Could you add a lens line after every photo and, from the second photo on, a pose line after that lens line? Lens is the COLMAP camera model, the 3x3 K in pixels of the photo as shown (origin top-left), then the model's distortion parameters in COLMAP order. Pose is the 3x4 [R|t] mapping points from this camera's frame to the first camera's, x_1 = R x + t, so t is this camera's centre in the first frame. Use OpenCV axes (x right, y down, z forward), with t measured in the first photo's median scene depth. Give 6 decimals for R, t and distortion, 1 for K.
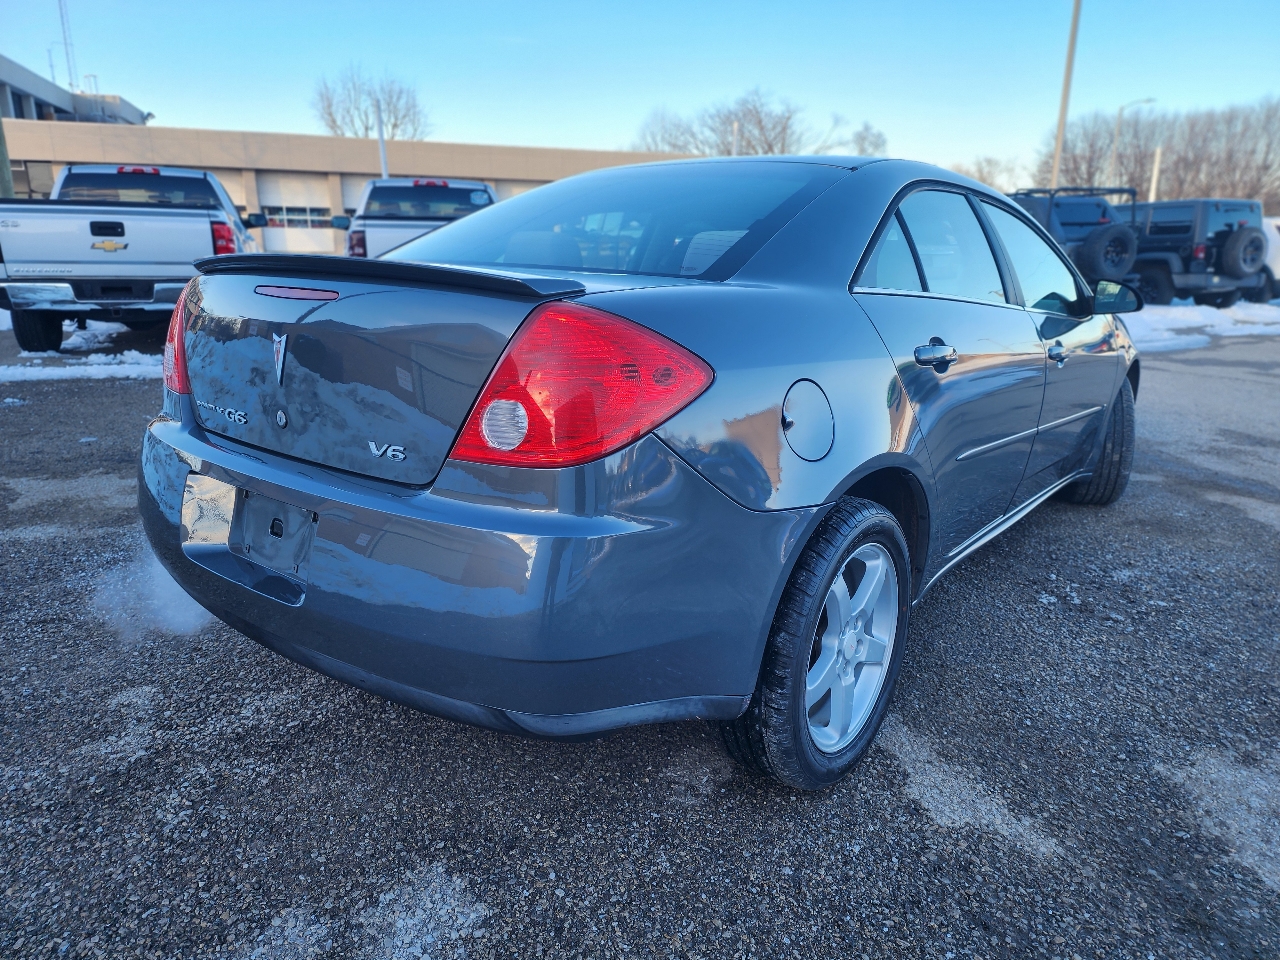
lens RADIAL K [[836.5, 0, 650.5], [0, 836.5, 474.7], [0, 0, 1]] dist [0.073550, -0.061075]
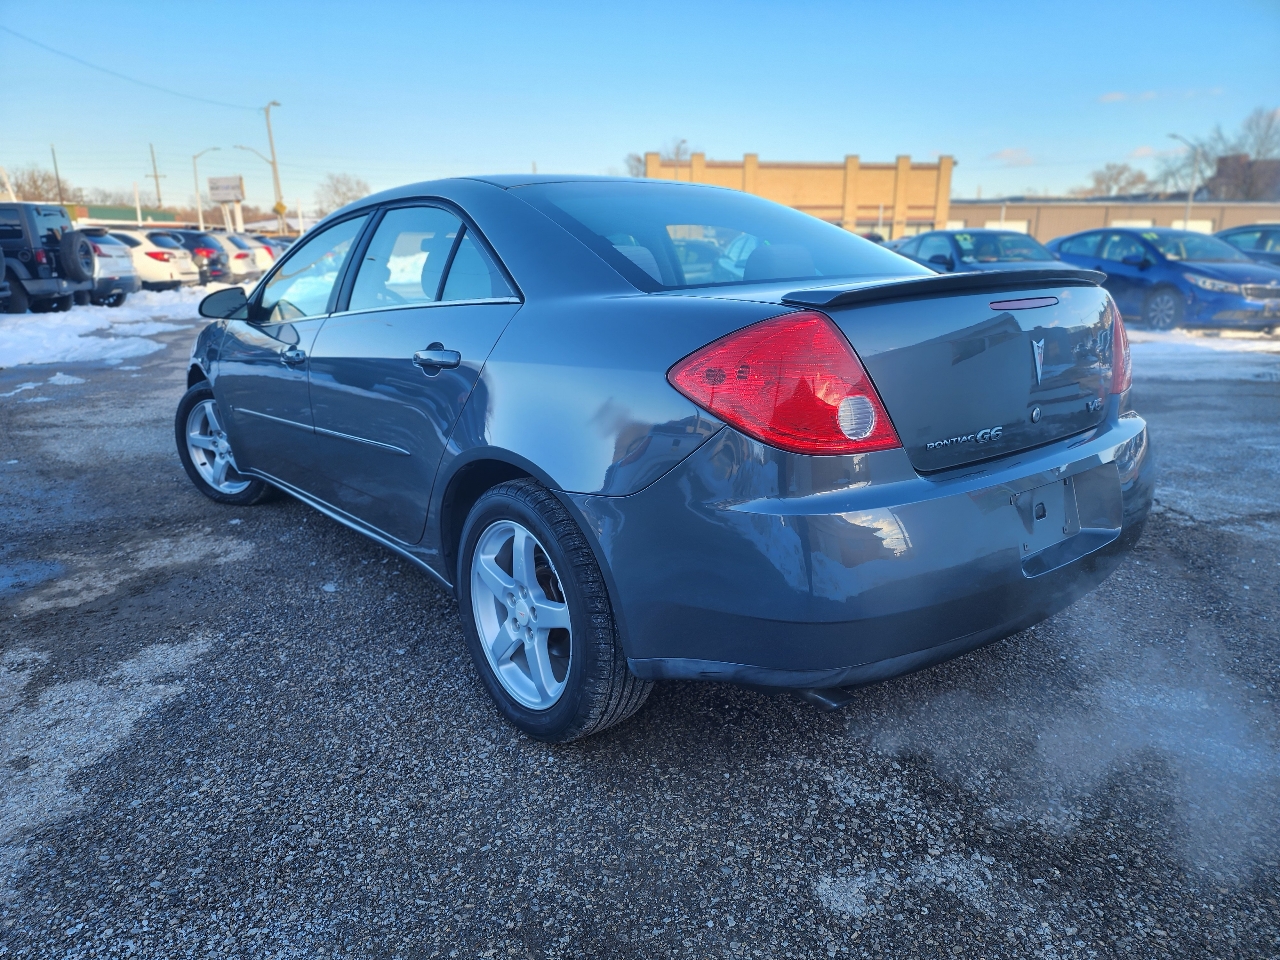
lens RADIAL K [[836.5, 0, 650.5], [0, 836.5, 474.7], [0, 0, 1]] dist [0.073550, -0.061075]
pose [[0.227467, -0.258876, 0.938745, -0.385887], [0.260972, 0.944958, 0.197353, -0.082249], [-0.938165, 0.200095, 0.282506, 0.277236]]
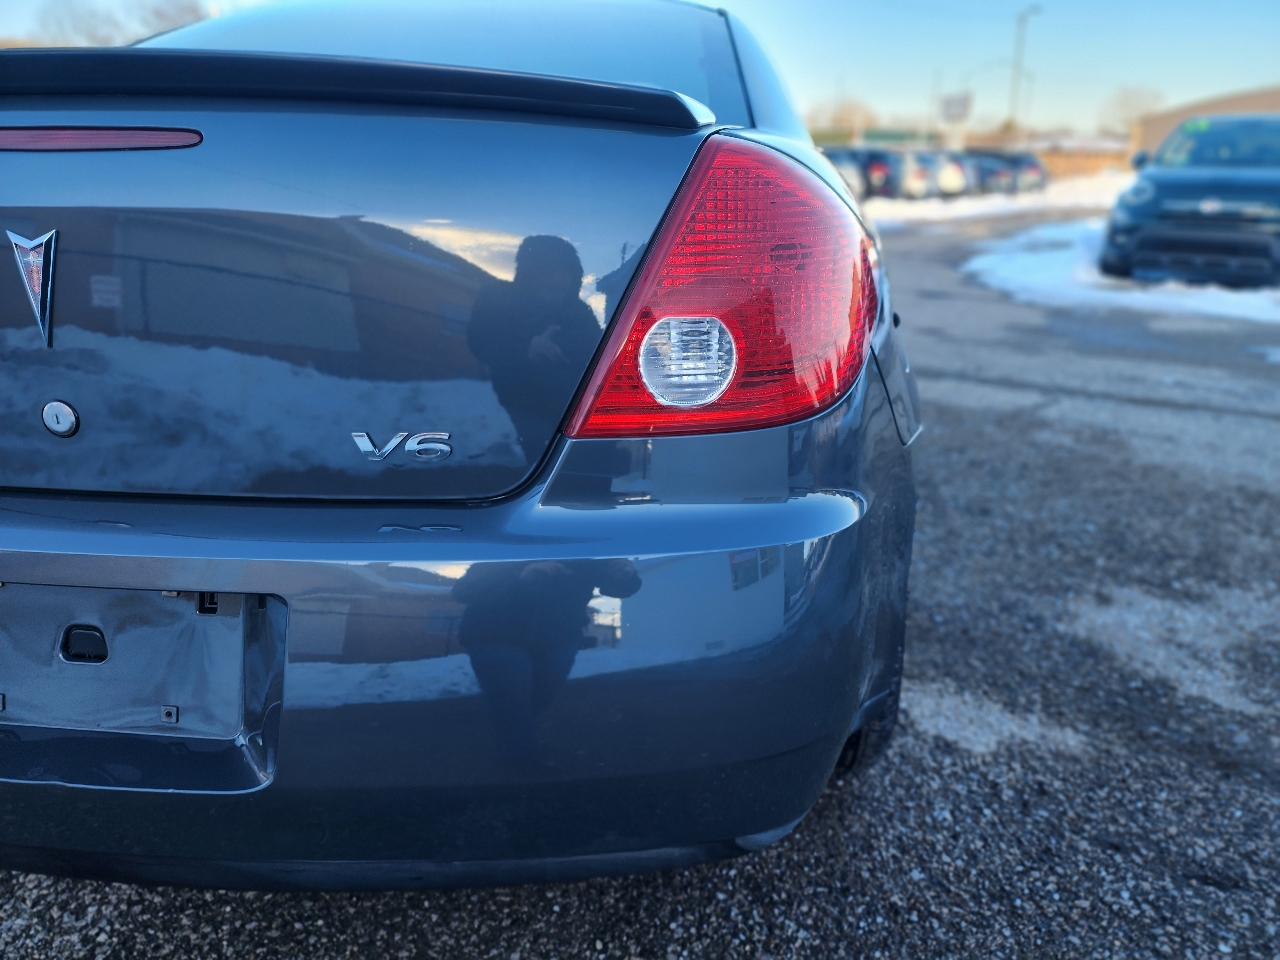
lens RADIAL K [[848.6, 0, 644.7], [0, 848.6, 476.3], [0, 0, 1]] dist [0.060117, -0.053548]
pose [[0.852743, -0.180245, 0.490246, -0.093973], [0.141263, 0.983180, 0.115764, -0.010315], [-0.502866, -0.029464, 0.863862, 0.100194]]
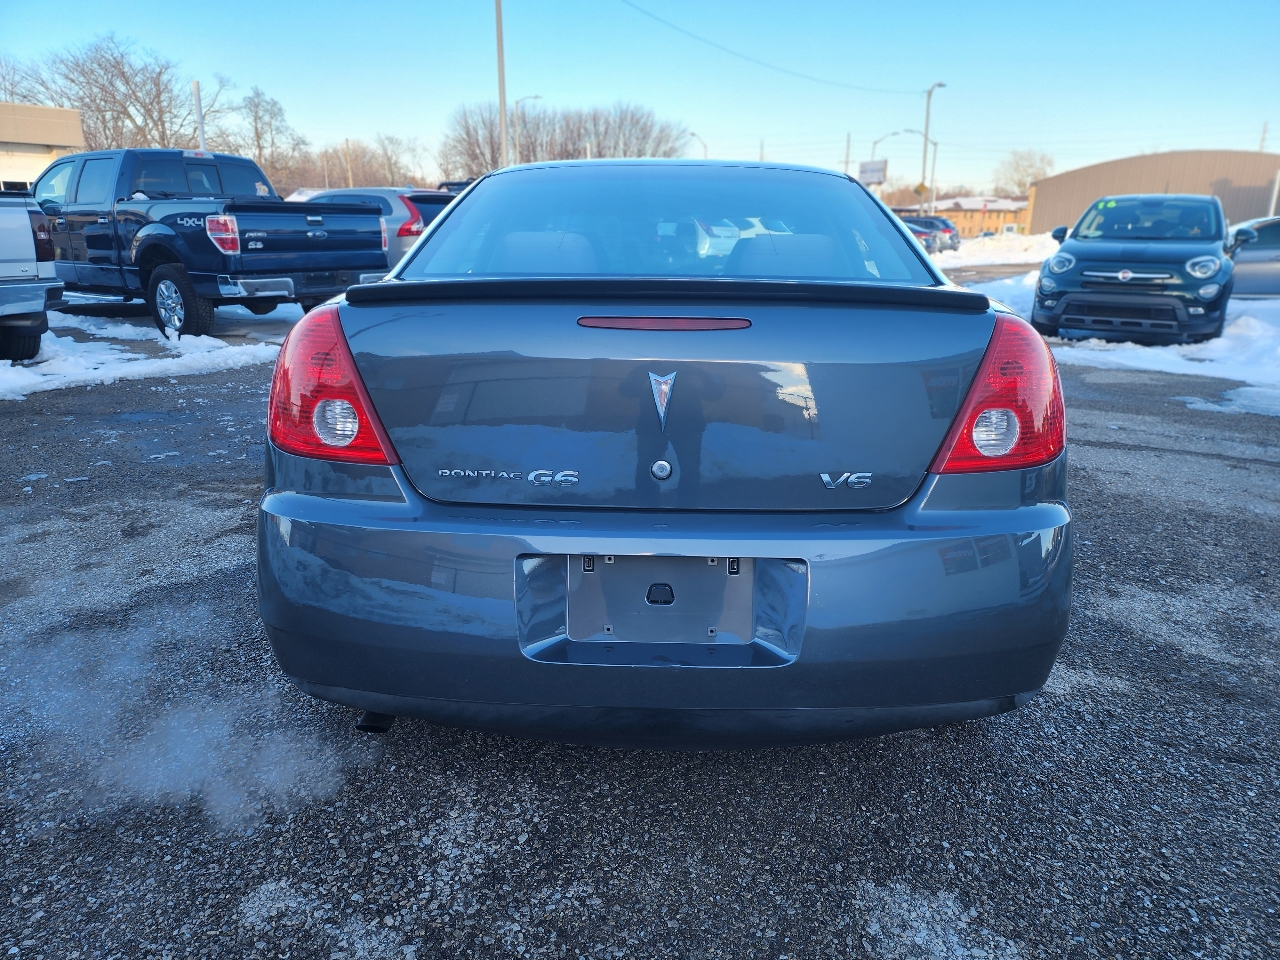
lens RADIAL K [[836.5, 0, 650.5], [0, 836.5, 474.7], [0, 0, 1]] dist [0.073550, -0.061075]
pose [[0.804880, -0.167696, 0.569250, -0.218100], [0.153582, 0.985425, 0.073143, -0.028817], [-0.573219, 0.028555, 0.818904, 0.072790]]
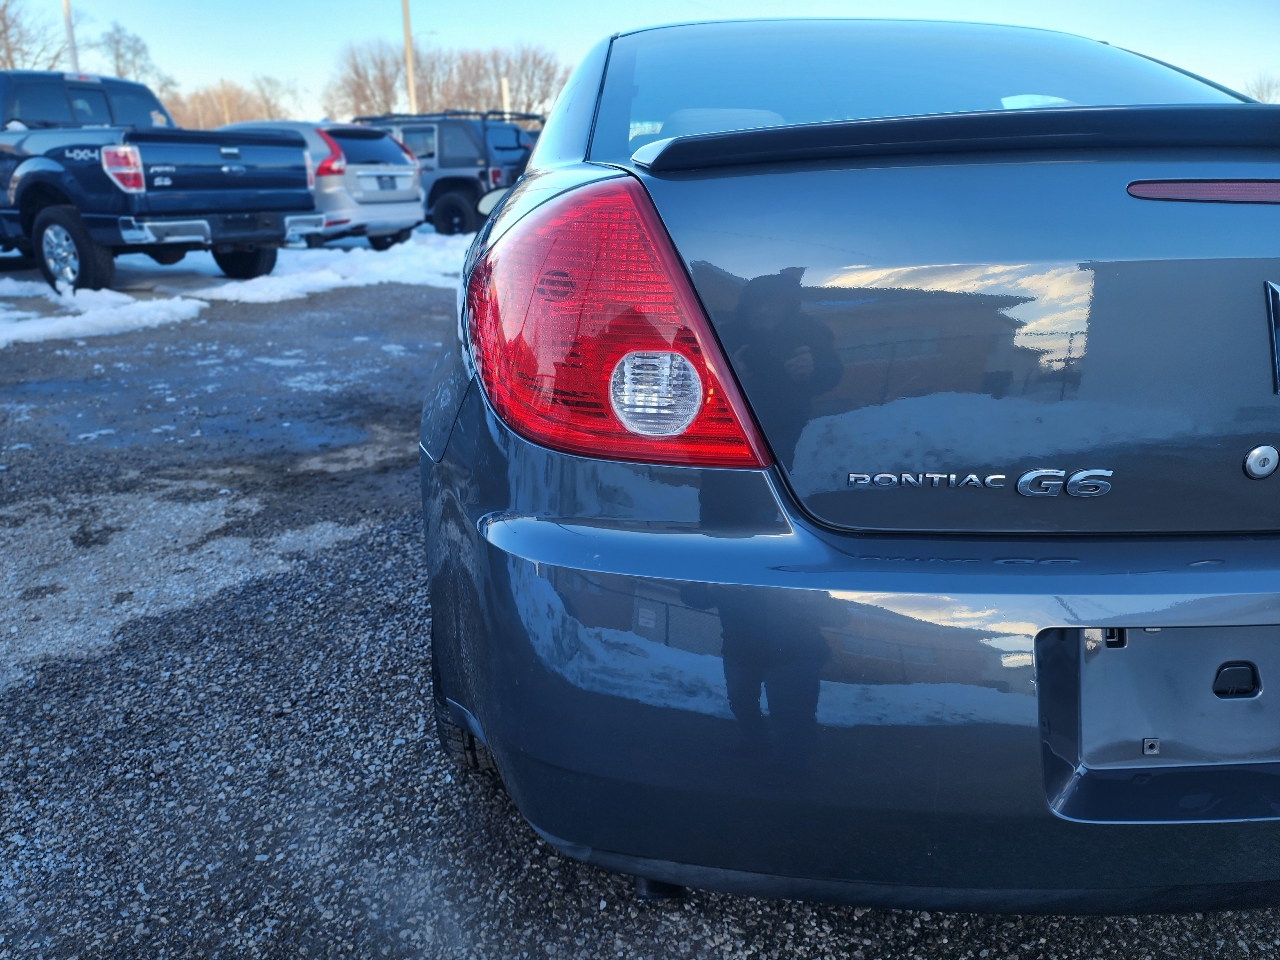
lens RADIAL K [[848.6, 0, 644.7], [0, 848.6, 476.3], [0, 0, 1]] dist [0.060117, -0.053548]
pose [[0.741809, -0.223713, 0.632196, -0.236015], [0.174622, 0.974633, 0.139991, -0.043786], [-0.647477, 0.006548, 0.762057, 0.201105]]
